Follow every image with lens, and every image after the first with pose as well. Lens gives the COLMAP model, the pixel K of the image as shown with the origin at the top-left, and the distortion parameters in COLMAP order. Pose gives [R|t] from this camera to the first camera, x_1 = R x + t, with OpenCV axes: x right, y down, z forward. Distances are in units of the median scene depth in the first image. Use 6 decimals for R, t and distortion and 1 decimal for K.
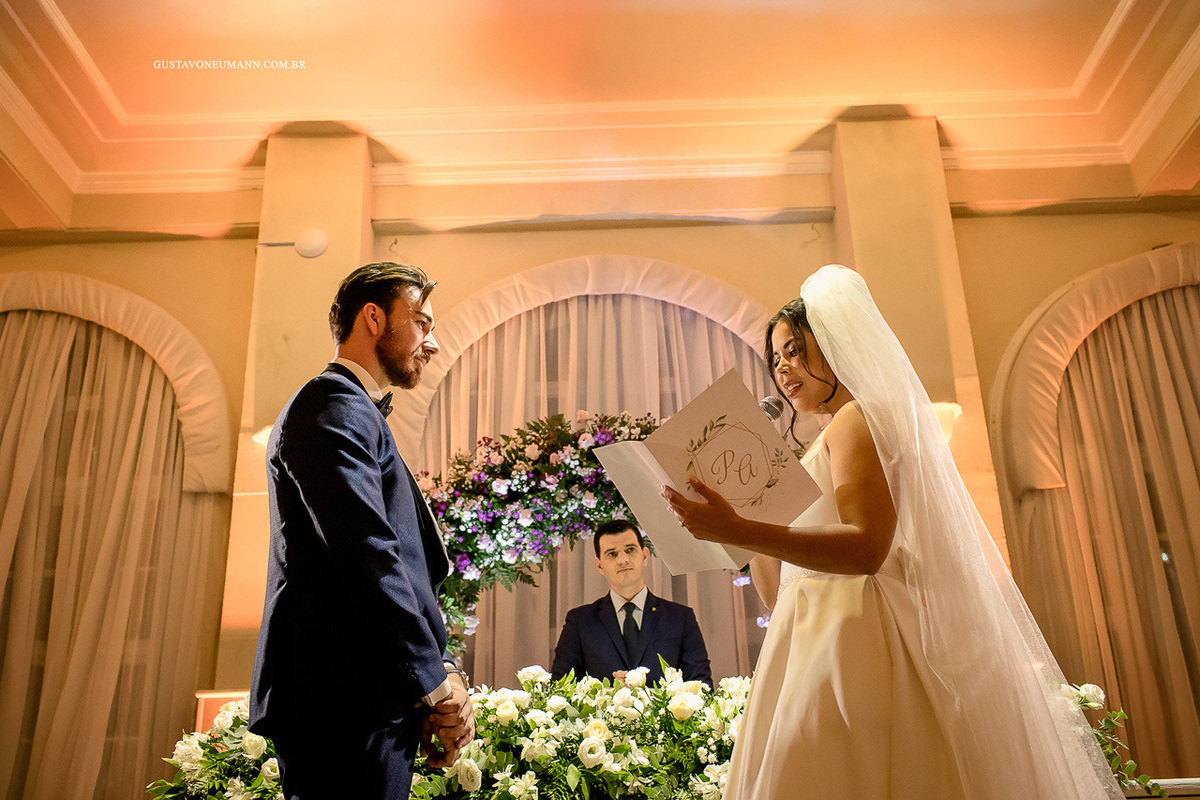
lens RADIAL K [[1140.7, 0, 604.0], [0, 1140.7, 392.4], [0, 0, 1]] dist [0.007519, 0.000000]
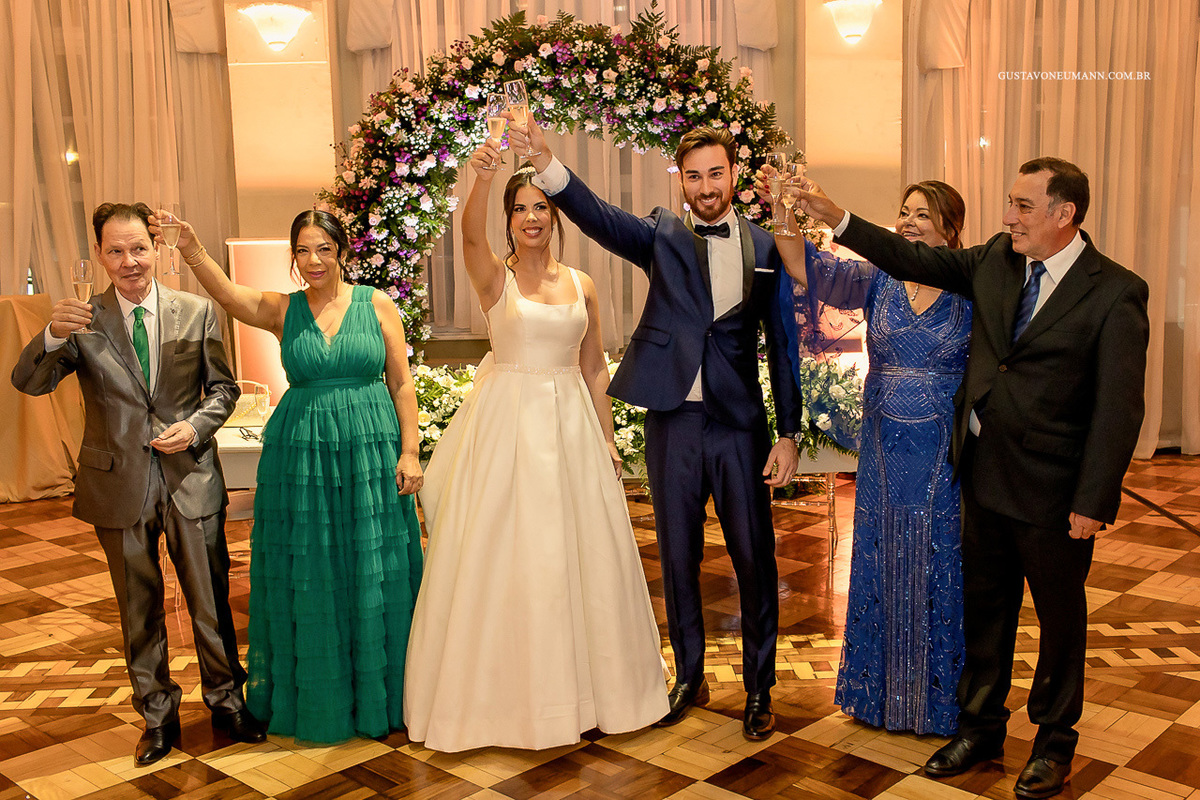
lens RADIAL K [[1199.8, 0, 640.8], [0, 1199.8, 402.1], [0, 0, 1]] dist [0.009404, 0.000000]
pose [[0.997742, 0.003906, 0.067047, 0.000414], [-0.037579, 0.859869, 0.509130, -0.266084], [-0.055663, -0.510500, 0.858074, -0.220063]]
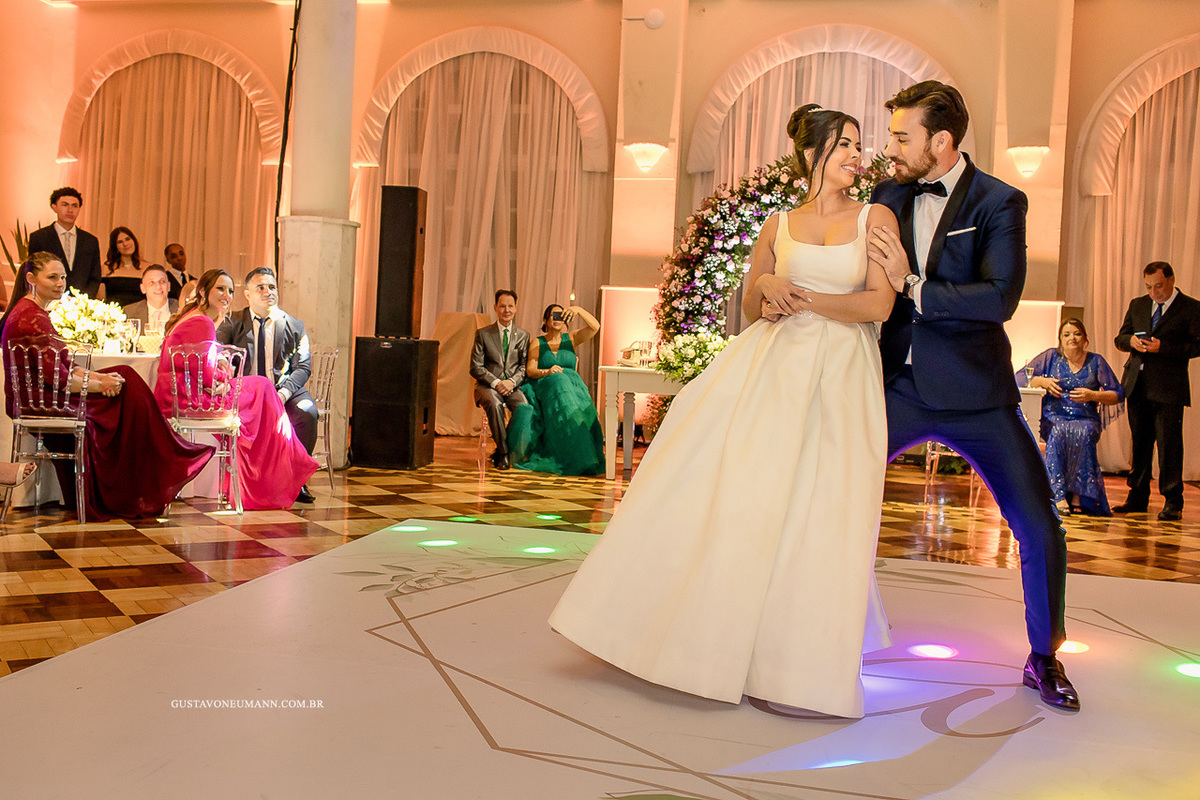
lens RADIAL K [[1140.7, 0, 593.5], [0, 1140.7, 388.6], [0, 0, 1]] dist [0.007519, 0.000000]
pose [[0.978851, 0.084559, -0.186278, 0.007864], [0.000787, 0.909011, 0.416770, -0.400546], [0.204571, -0.408103, 0.889721, -0.827413]]
